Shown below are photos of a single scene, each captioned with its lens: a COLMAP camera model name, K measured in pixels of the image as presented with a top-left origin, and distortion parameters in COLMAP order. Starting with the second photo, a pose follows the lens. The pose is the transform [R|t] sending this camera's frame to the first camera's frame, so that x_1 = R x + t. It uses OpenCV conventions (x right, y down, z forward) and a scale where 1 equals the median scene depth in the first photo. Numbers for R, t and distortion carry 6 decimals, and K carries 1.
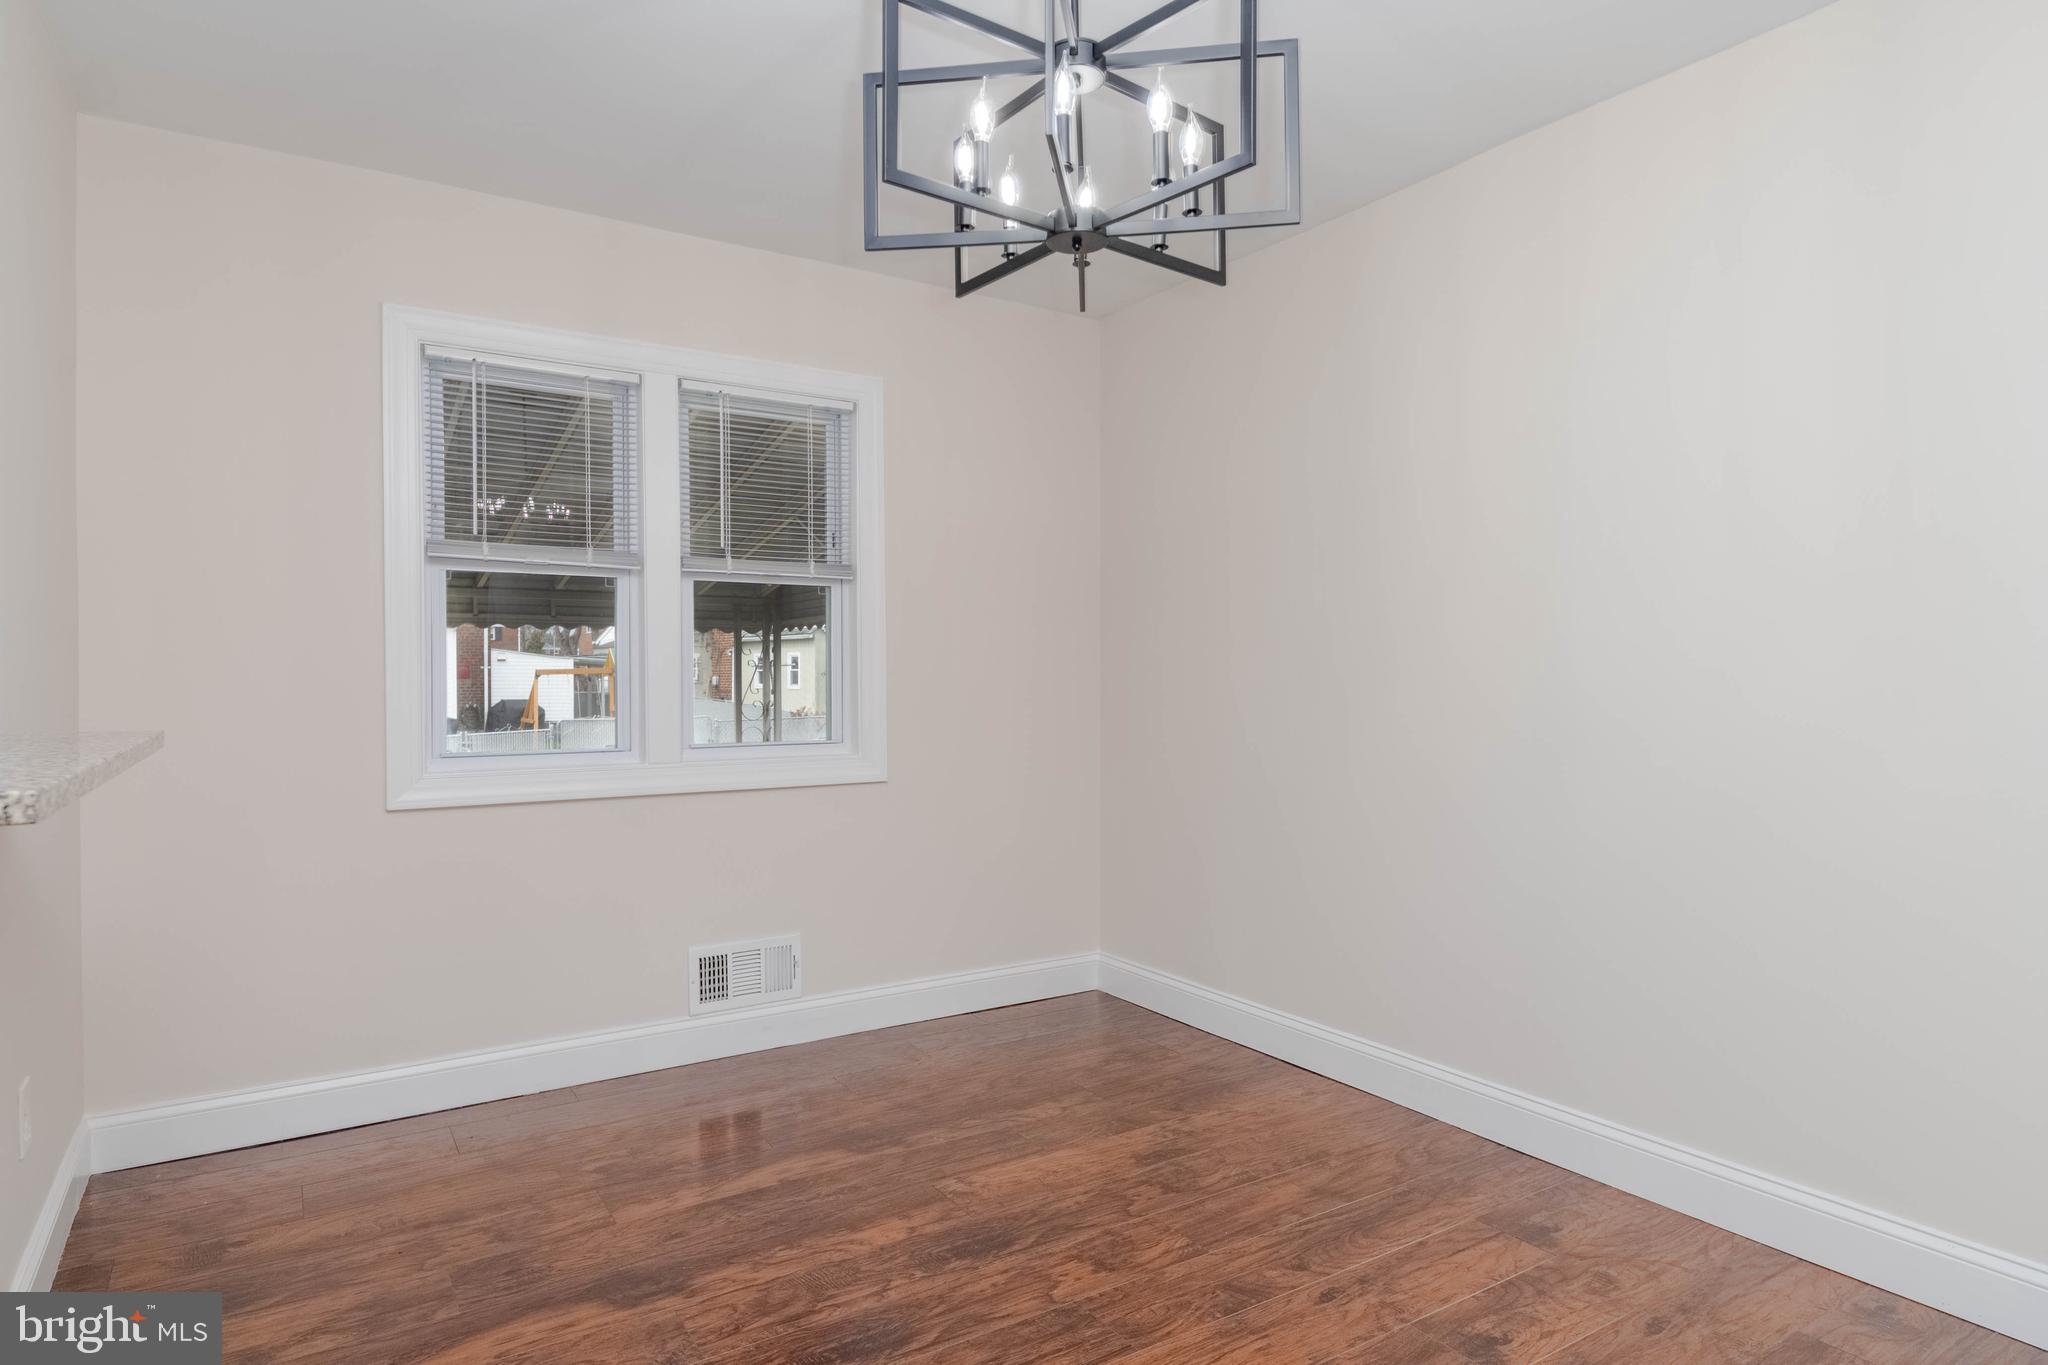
lens RADIAL K [[1180.7, 0, 1038.0], [0, 1180.7, 683.4], [0, 0, 1]] dist [0.003383, -0.003070]
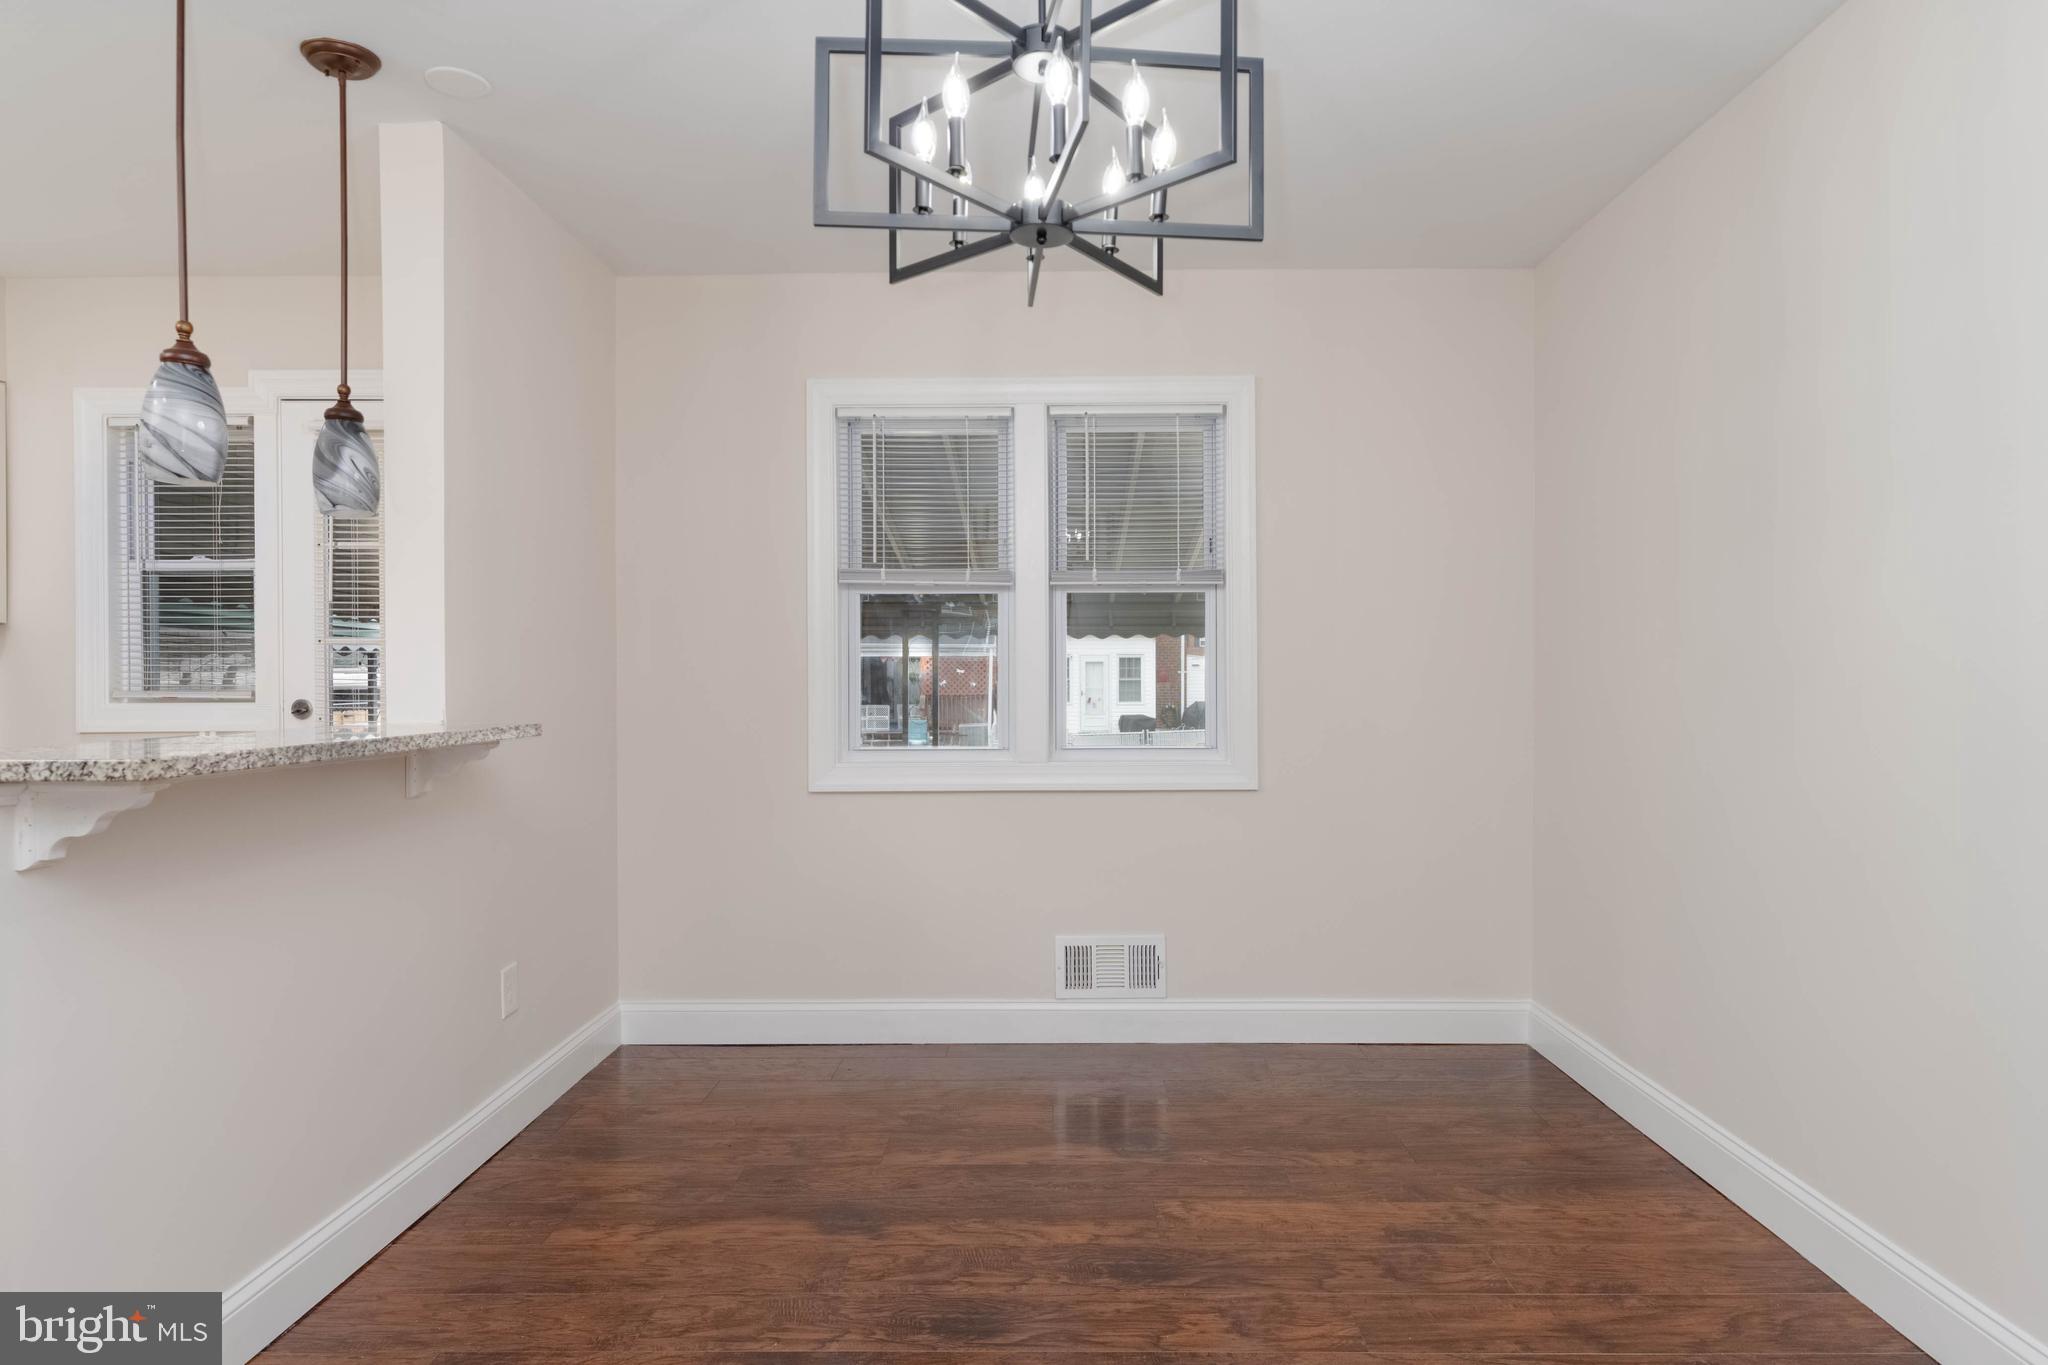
lens RADIAL K [[1180.7, 0, 1038.0], [0, 1180.7, 683.4], [0, 0, 1]] dist [0.003383, -0.003070]
pose [[0.827215, -0.000065, -0.561886, 0.372560], [-0.001263, 0.999997, -0.001976, -0.003669], [0.561885, 0.002344, 0.827212, 0.130118]]
